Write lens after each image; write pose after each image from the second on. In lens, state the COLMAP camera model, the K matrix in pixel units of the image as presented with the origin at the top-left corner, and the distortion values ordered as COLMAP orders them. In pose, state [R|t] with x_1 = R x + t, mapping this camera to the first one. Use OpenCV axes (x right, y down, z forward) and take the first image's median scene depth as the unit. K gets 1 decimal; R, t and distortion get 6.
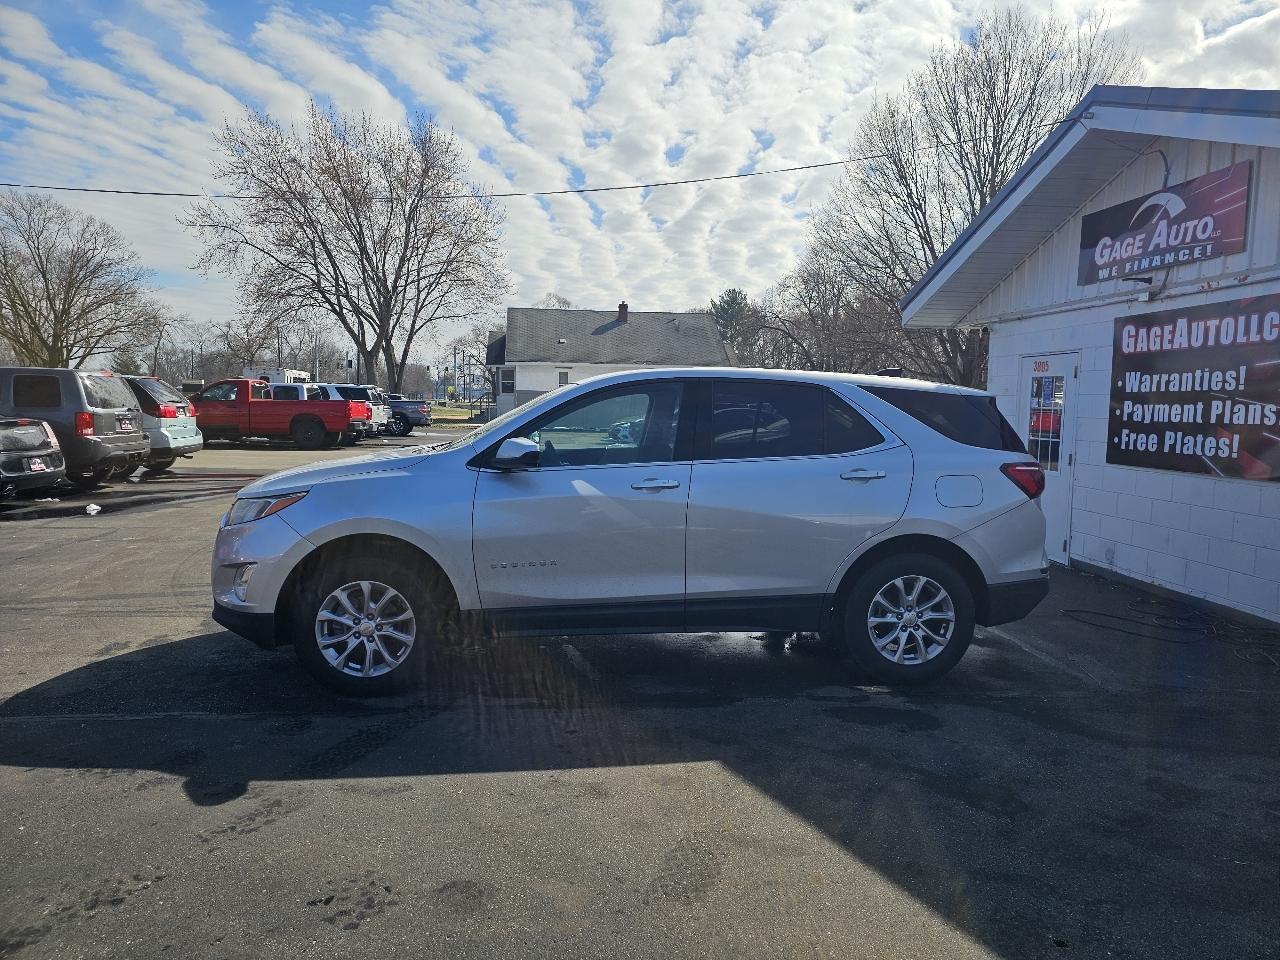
lens RADIAL K [[856.7, 0, 642.6], [0, 856.7, 471.6], [0, 0, 1]] dist [0.050248, -0.039262]
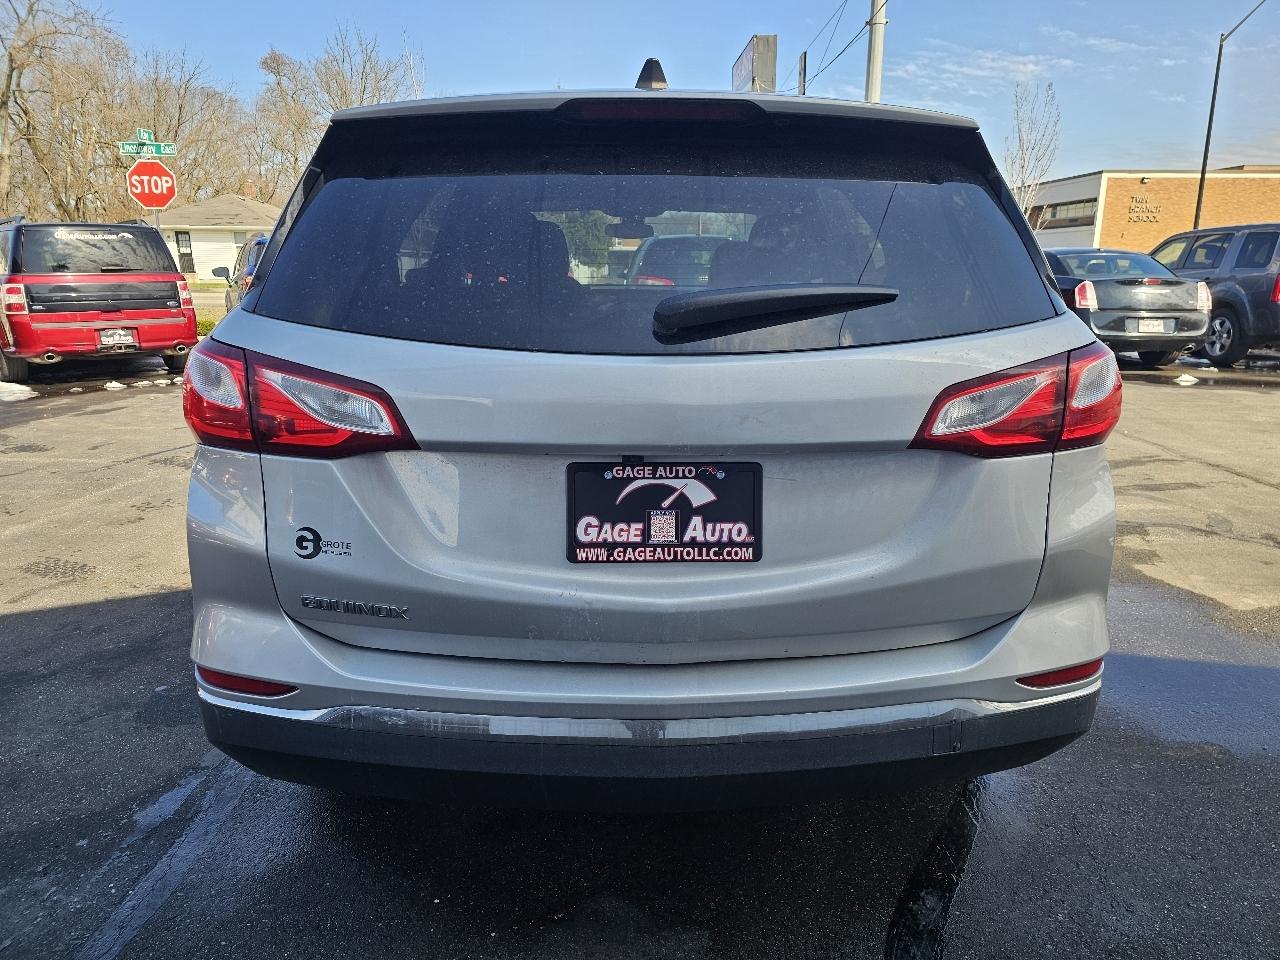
lens RADIAL K [[856.7, 0, 648.7], [0, 856.7, 484.8], [0, 0, 1]] dist [0.050248, -0.039262]
pose [[-0.083059, 0.232476, -0.969049, 0.564696], [-0.086565, 0.967050, 0.239416, -0.035296], [0.992778, 0.103772, -0.060198, 0.881689]]
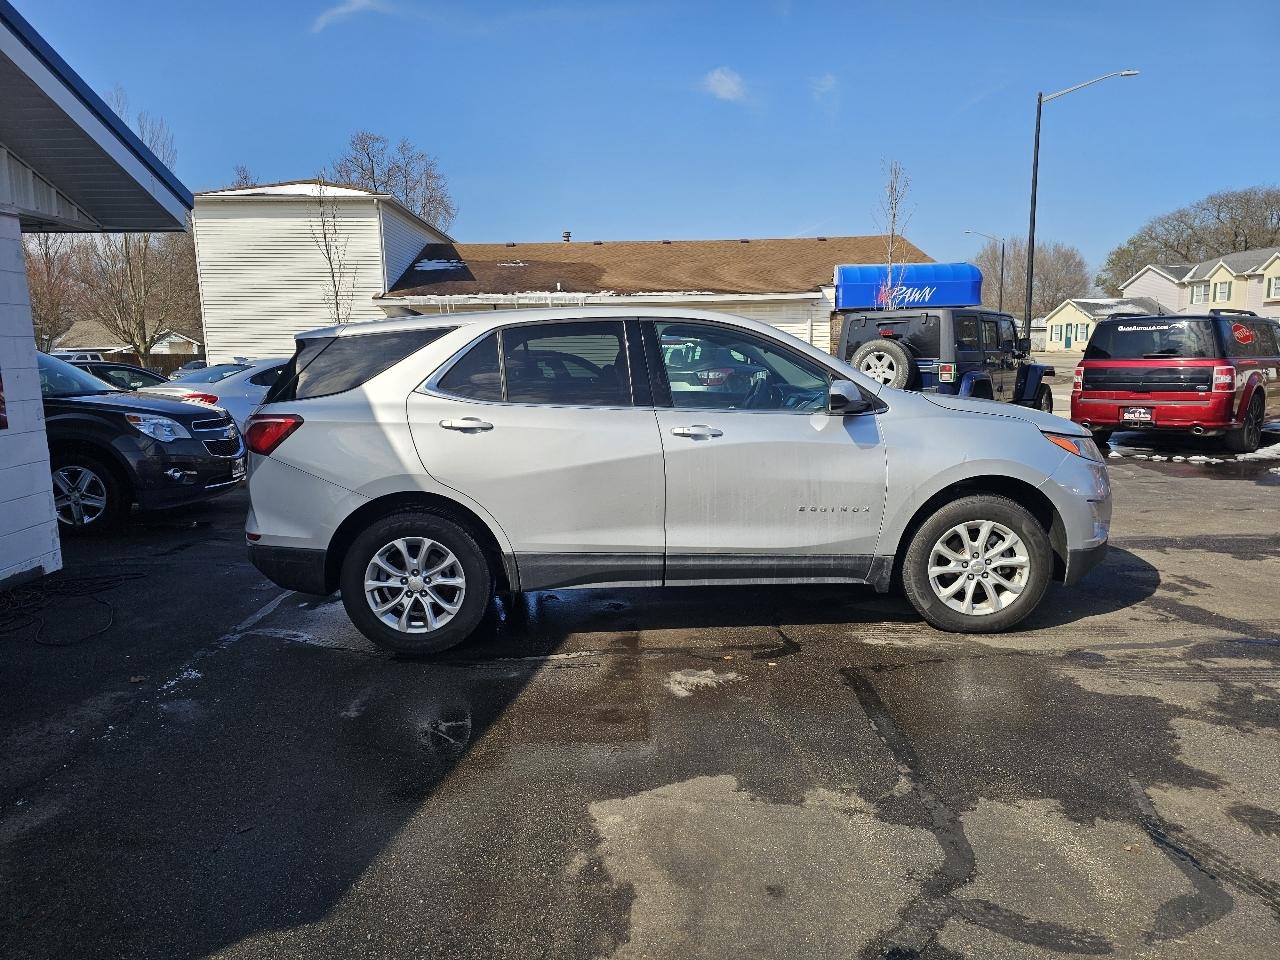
lens RADIAL K [[856.7, 0, 639.7], [0, 856.7, 480.0], [0, 0, 1]] dist [0.050248, -0.039262]
pose [[-0.997117, -0.007287, 0.075525, -0.030508], [0.010770, 0.971708, 0.235938, -0.130933], [-0.075108, 0.236072, -0.968829, 1.613826]]
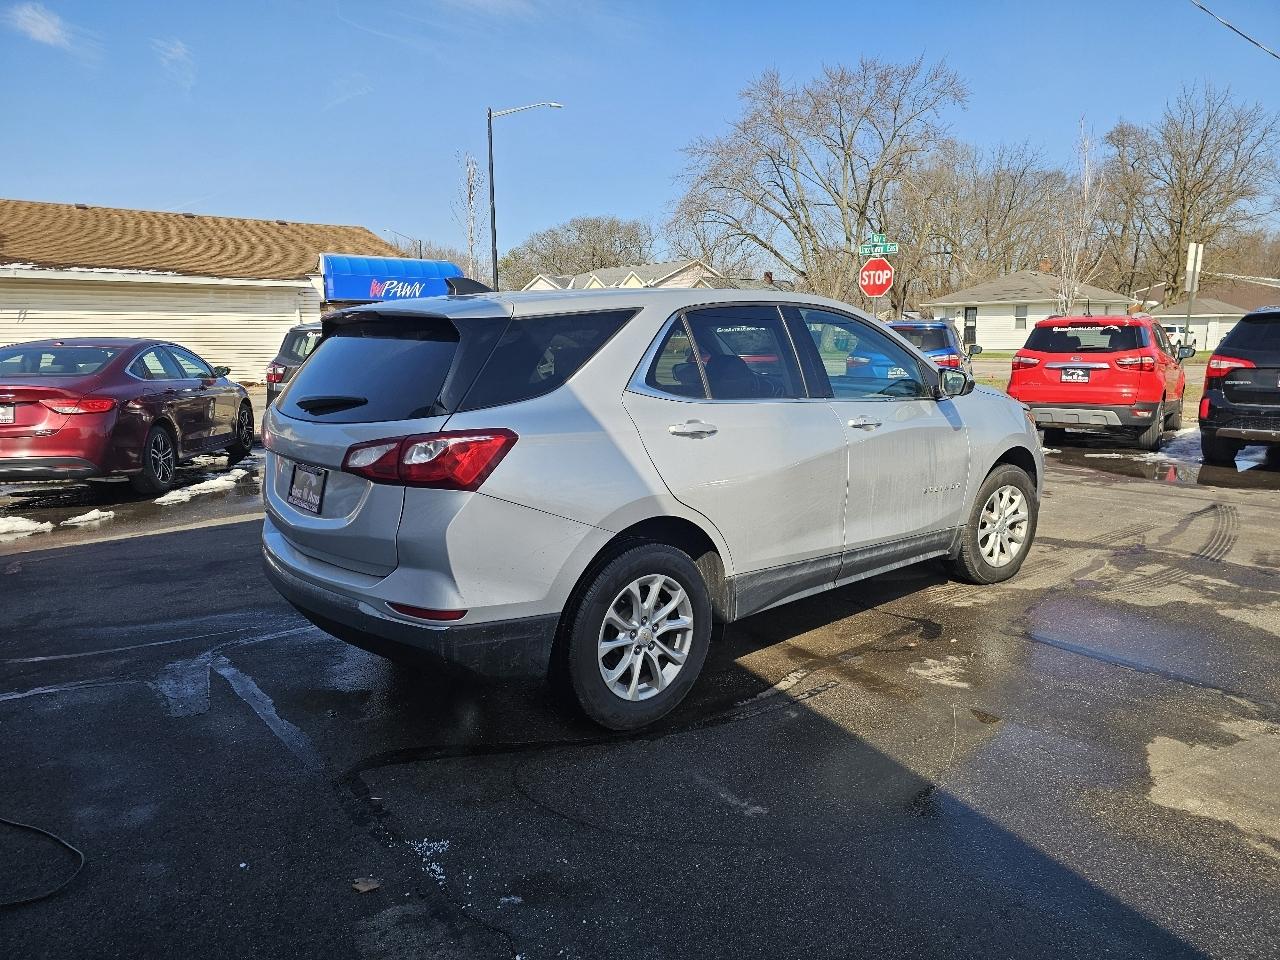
lens RADIAL K [[855.8, 0, 643.2], [0, 855.8, 470.7], [0, 0, 1]] dist [0.047819, -0.034971]
pose [[-0.826400, 0.079996, -0.557373, 0.472051], [-0.051724, 0.974887, 0.216609, -0.107222], [0.560703, 0.207835, -0.801509, 1.396191]]
